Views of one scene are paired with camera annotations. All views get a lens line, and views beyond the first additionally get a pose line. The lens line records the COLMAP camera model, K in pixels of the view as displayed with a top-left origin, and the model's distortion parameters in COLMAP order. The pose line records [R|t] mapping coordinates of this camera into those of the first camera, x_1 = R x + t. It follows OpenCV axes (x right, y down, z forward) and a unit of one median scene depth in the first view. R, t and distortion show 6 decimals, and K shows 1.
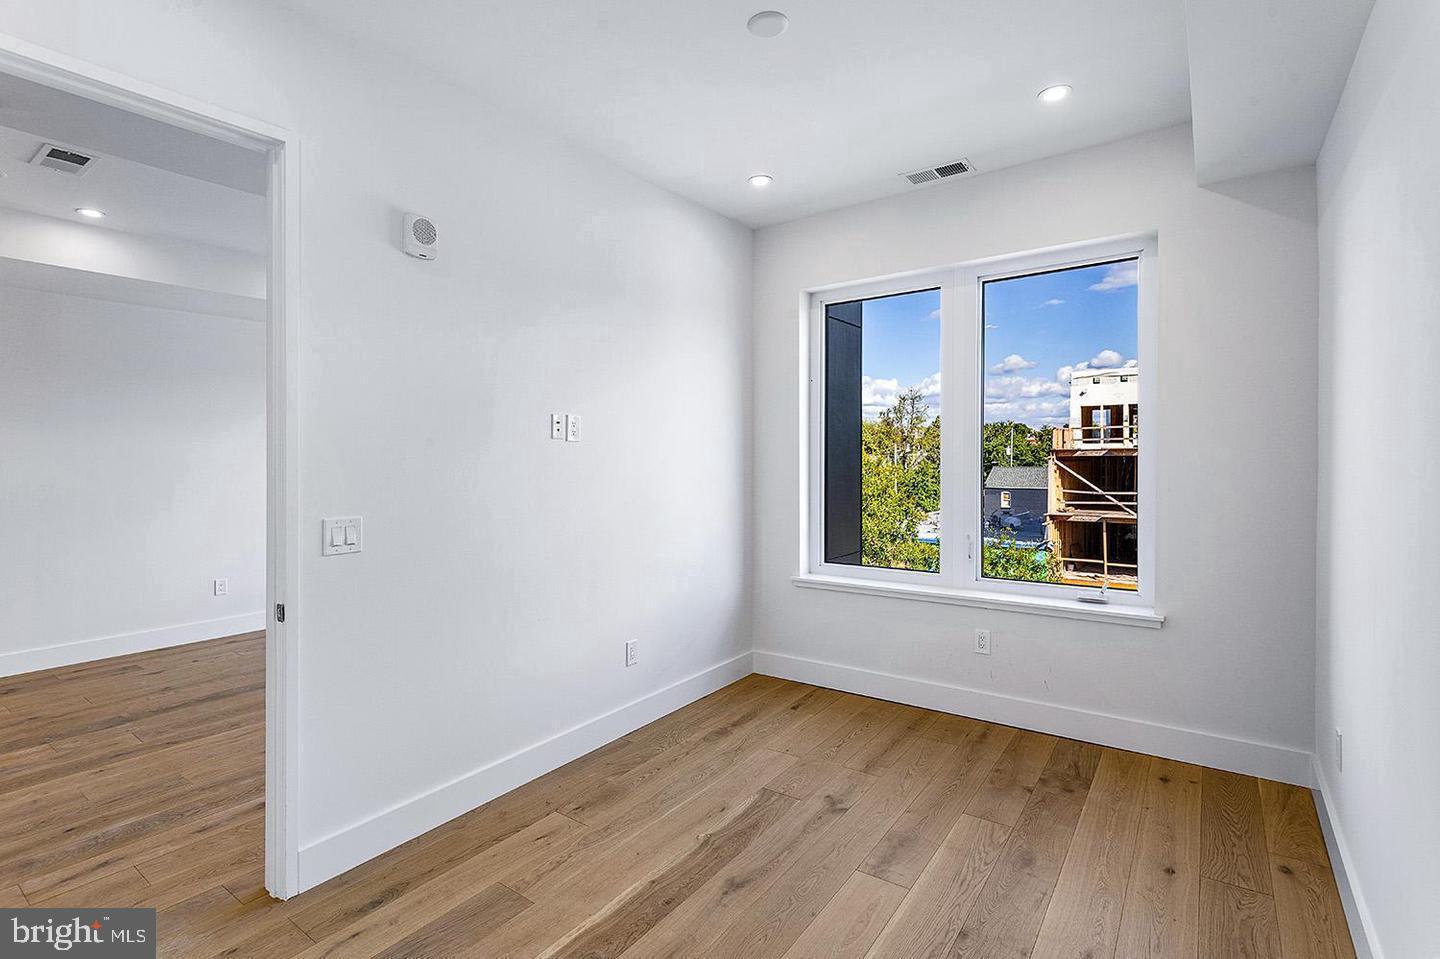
lens RADIAL K [[678.3, 0, 723.5], [0, 678.3, 456.7], [0, 0, 1]] dist [-0.000953, 0.000000]
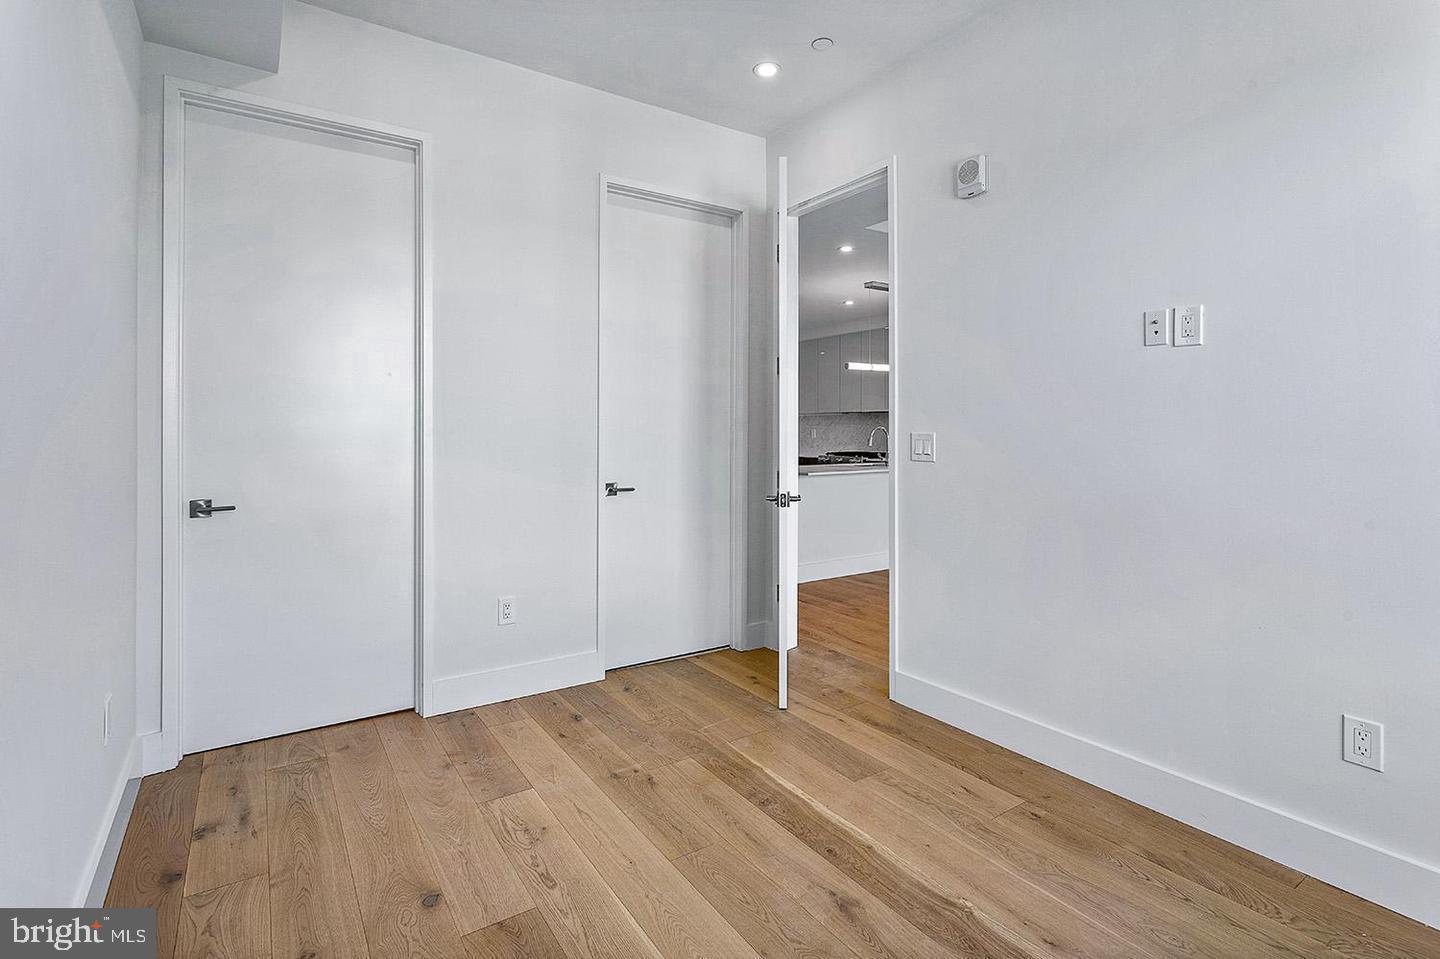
lens RADIAL K [[693.1, 0, 714.6], [0, 693.1, 422.4], [0, 0, 1]] dist [0.002767, 0.000793]
pose [[-0.352449, -0.001376, -0.935830, 0.630206], [0.001727, 0.999996, -0.002120, 0.058449], [0.935830, -0.002363, -0.352445, 0.876432]]
